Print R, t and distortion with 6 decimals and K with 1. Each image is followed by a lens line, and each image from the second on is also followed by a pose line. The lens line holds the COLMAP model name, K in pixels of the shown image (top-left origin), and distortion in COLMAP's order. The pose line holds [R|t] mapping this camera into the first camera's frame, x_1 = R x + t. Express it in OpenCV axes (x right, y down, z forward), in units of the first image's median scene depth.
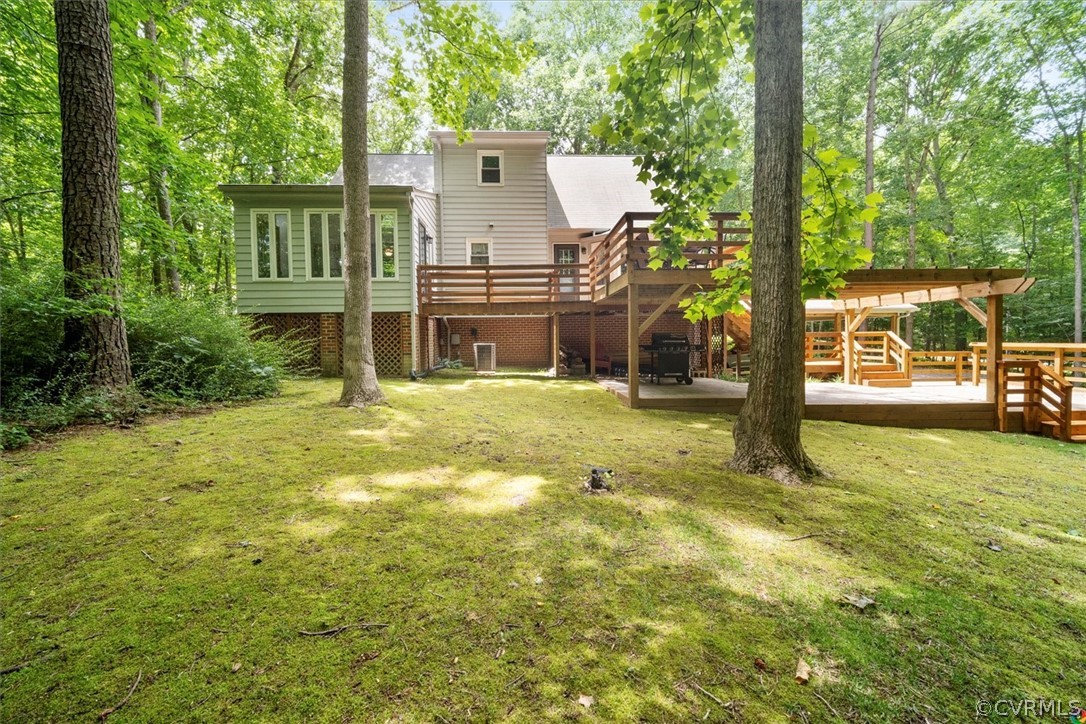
lens RADIAL K [[446.8, 0, 575.9], [0, 446.8, 357.7], [0, 0, 1]] dist [-0.001975, -0.000471]
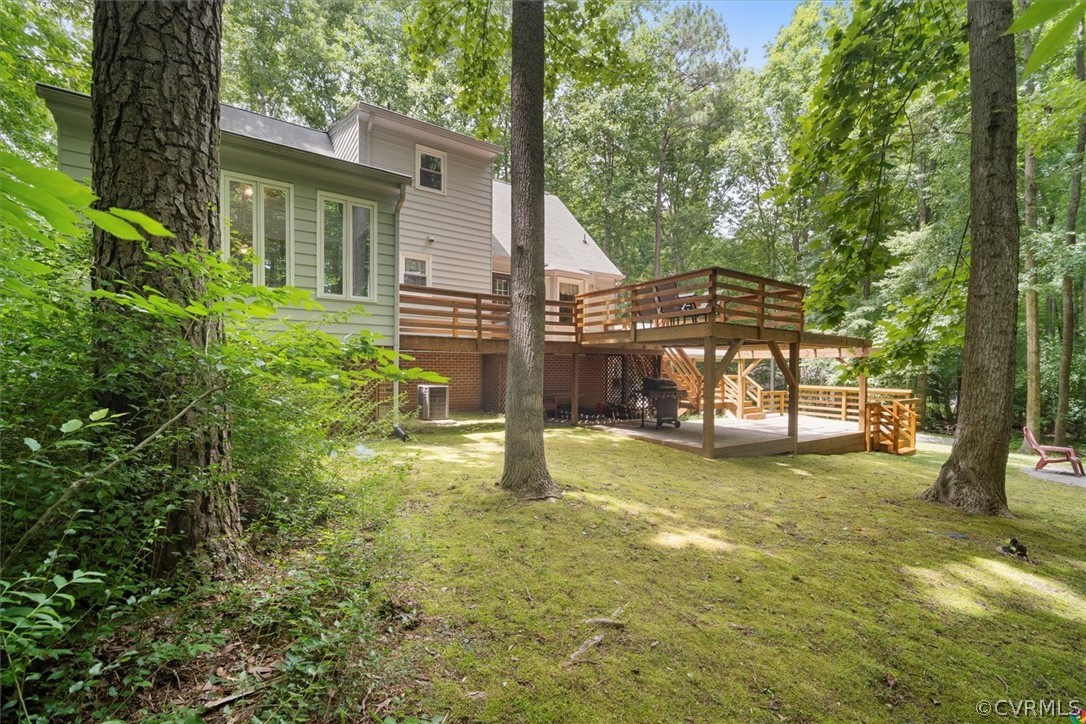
lens RADIAL K [[446.8, 0, 545.1], [0, 446.8, 365.2], [0, 0, 1]] dist [-0.001975, -0.000471]
pose [[0.841706, 0.020424, 0.539550, -0.504124], [0.000393, 0.999261, -0.038439, -0.041021], [-0.539936, 0.032566, 0.841076, 0.238123]]
